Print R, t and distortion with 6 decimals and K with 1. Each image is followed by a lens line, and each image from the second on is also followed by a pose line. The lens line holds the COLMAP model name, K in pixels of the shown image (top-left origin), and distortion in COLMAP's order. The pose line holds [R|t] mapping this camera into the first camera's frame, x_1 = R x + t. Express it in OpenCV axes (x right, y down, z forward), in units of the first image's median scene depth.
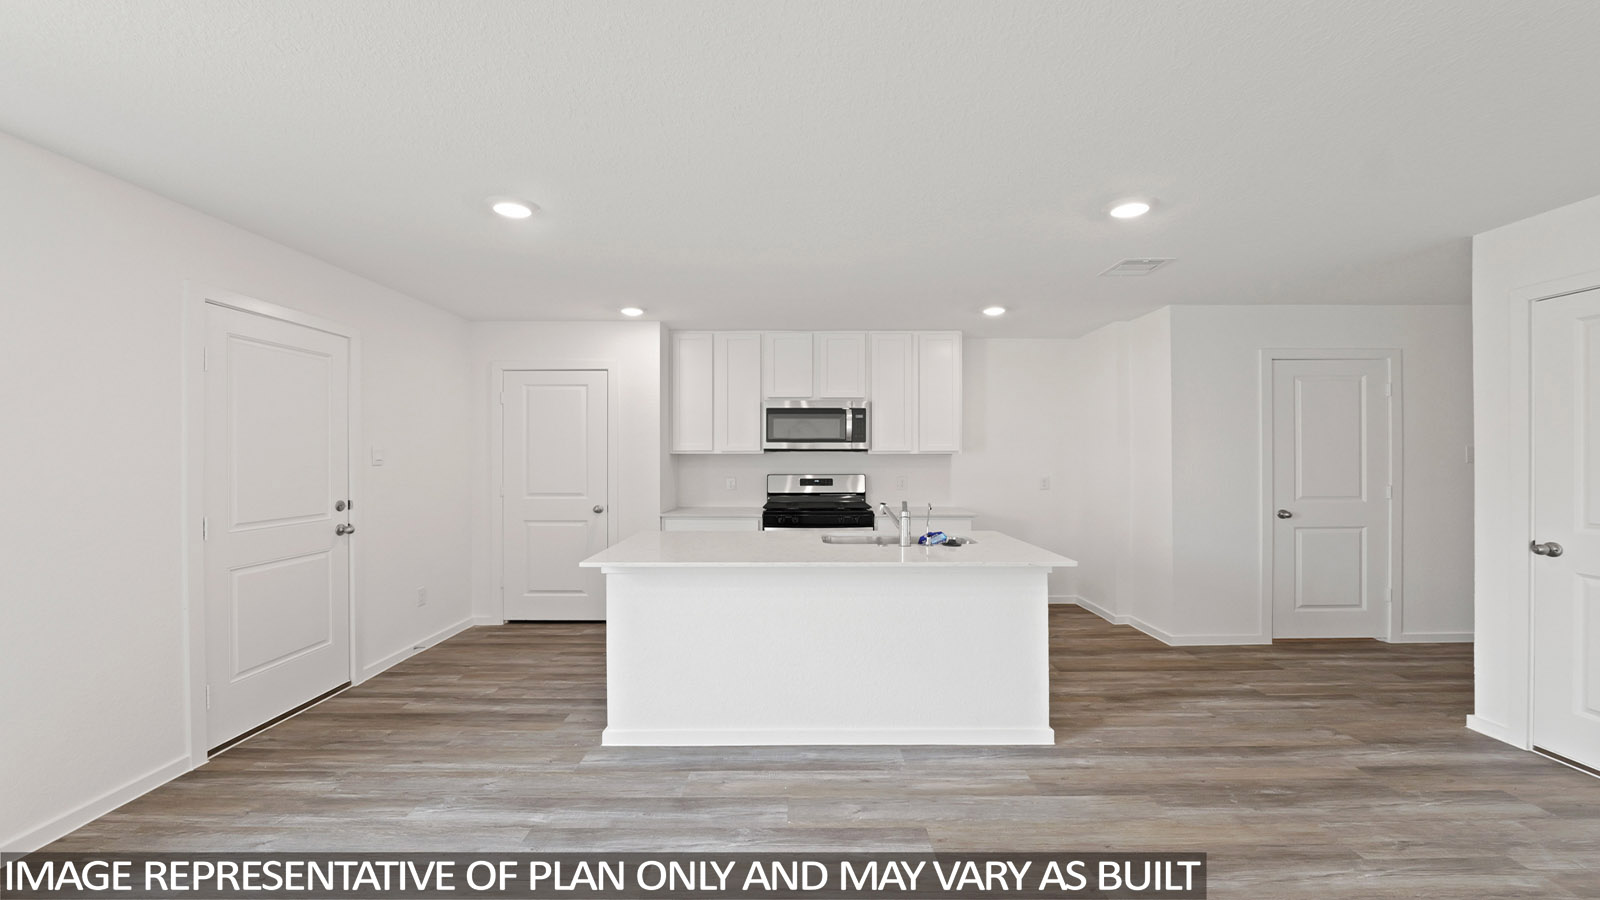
lens RADIAL K [[661.4, 0, 800.0], [0, 661.4, 450.0], [0, 0, 1]] dist [-0.010490, 0.000319]
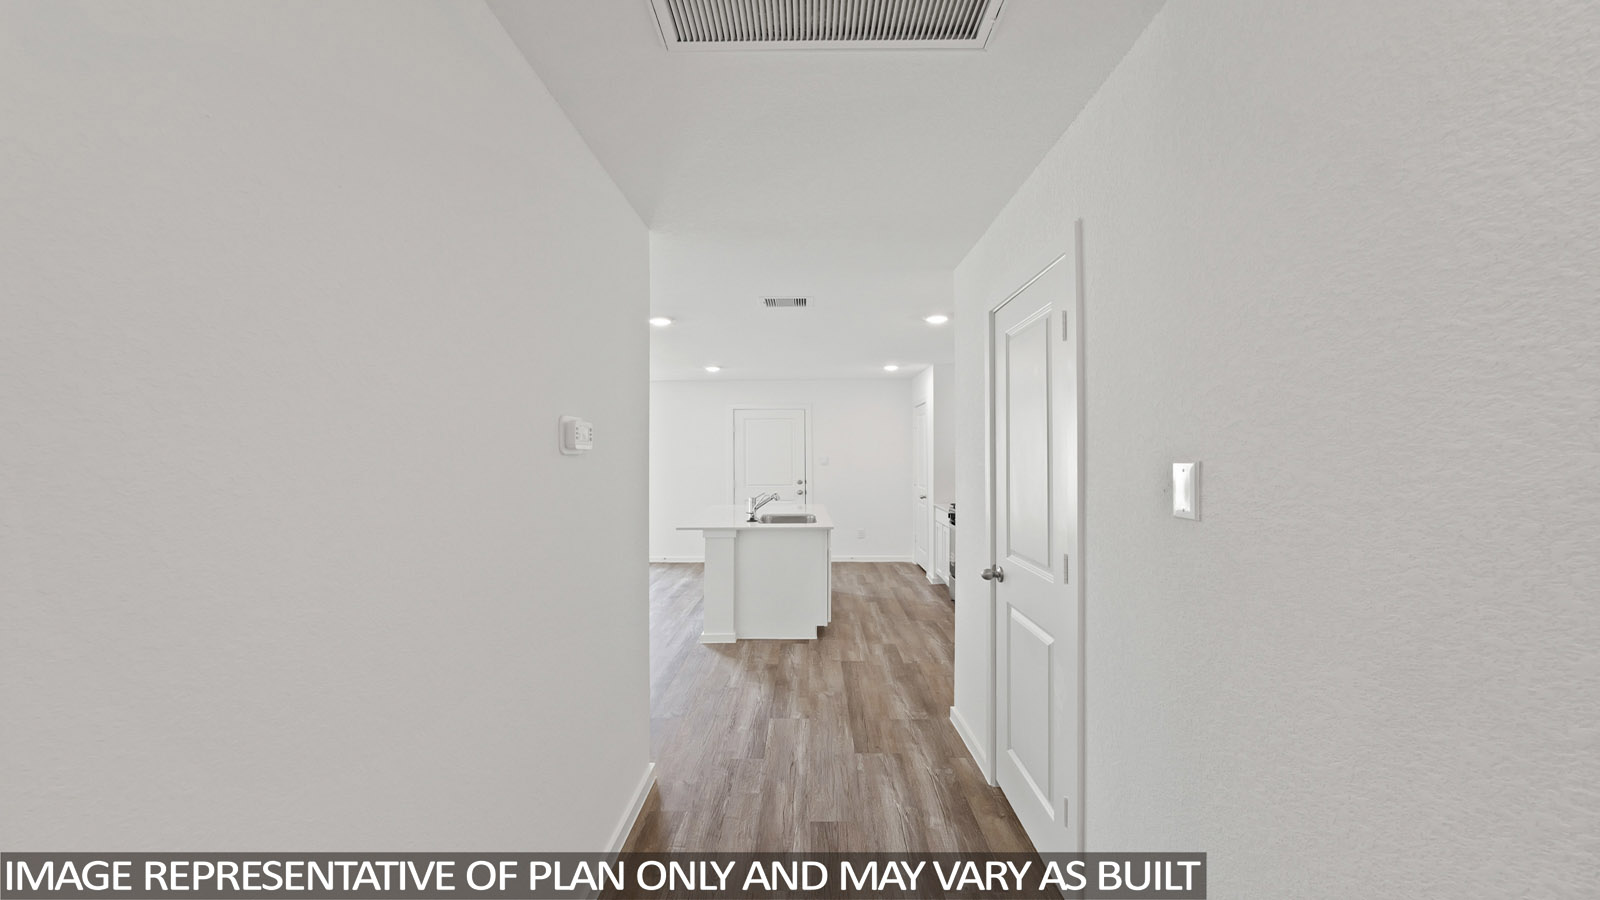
lens RADIAL K [[661.4, 0, 800.0], [0, 661.4, 450.0], [0, 0, 1]] dist [-0.010490, 0.000319]
pose [[-0.012434, -0.007615, -0.999894, 1.702485], [0.012836, 0.999887, -0.007774, -0.009704], [0.999840, -0.012931, -0.012335, 1.077391]]
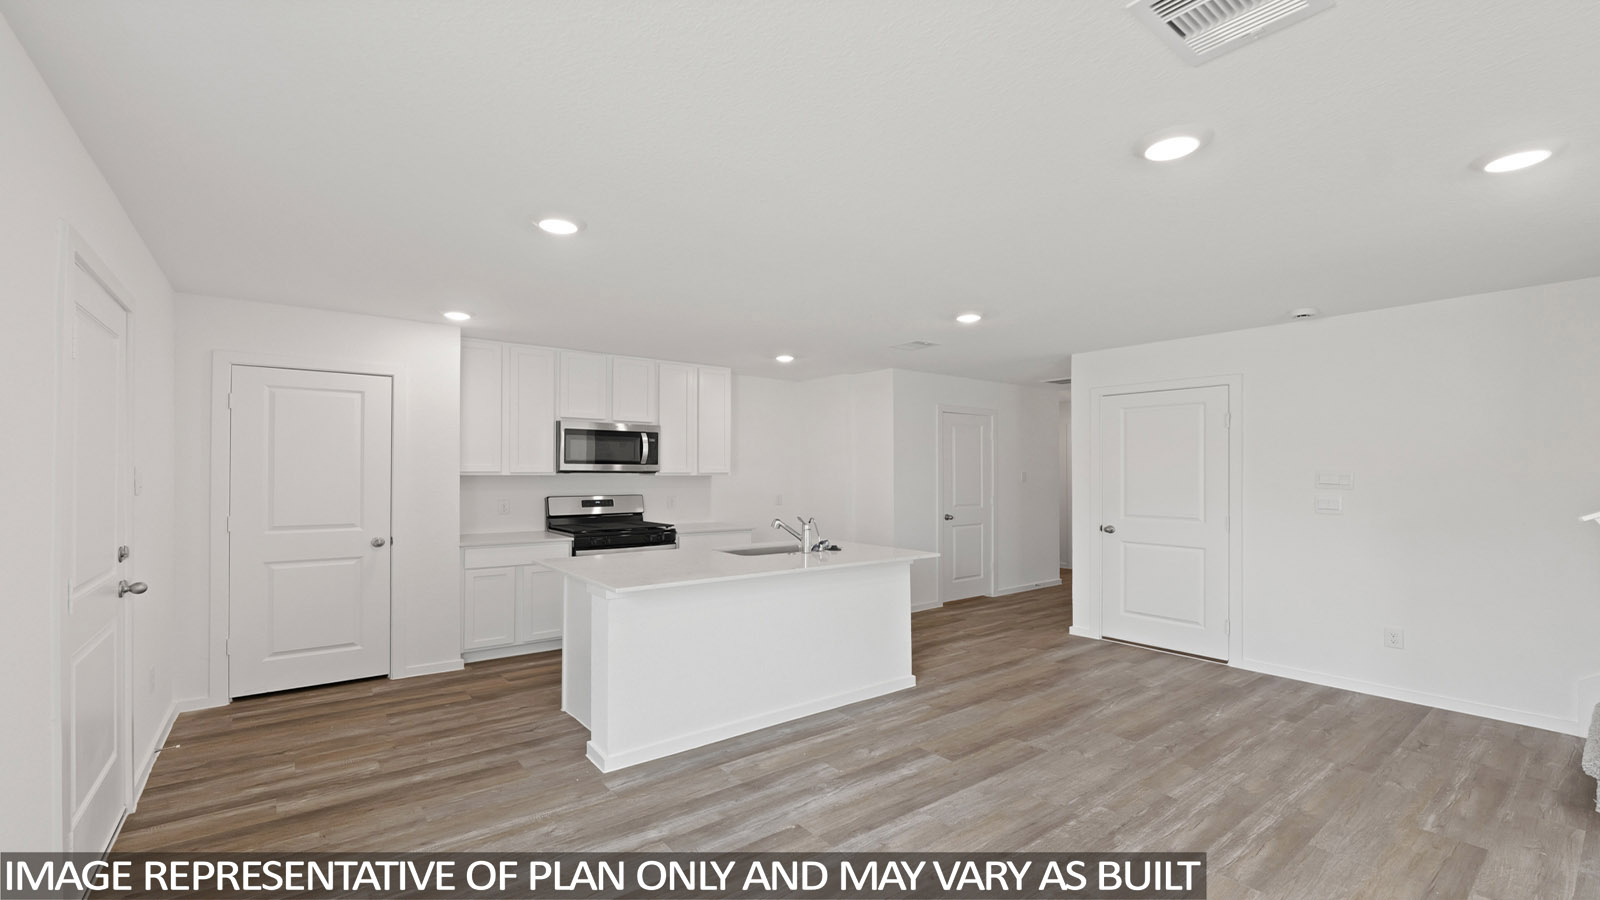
lens RADIAL K [[667.8, 0, 797.0], [0, 667.8, 464.3], [0, 0, 1]] dist [-0.010705, 0.000100]
pose [[0.792846, 0.011626, 0.609311, -0.580201], [-0.008752, 0.999932, -0.007692, -0.009273], [-0.609359, 0.000766, 0.792894, 0.024304]]
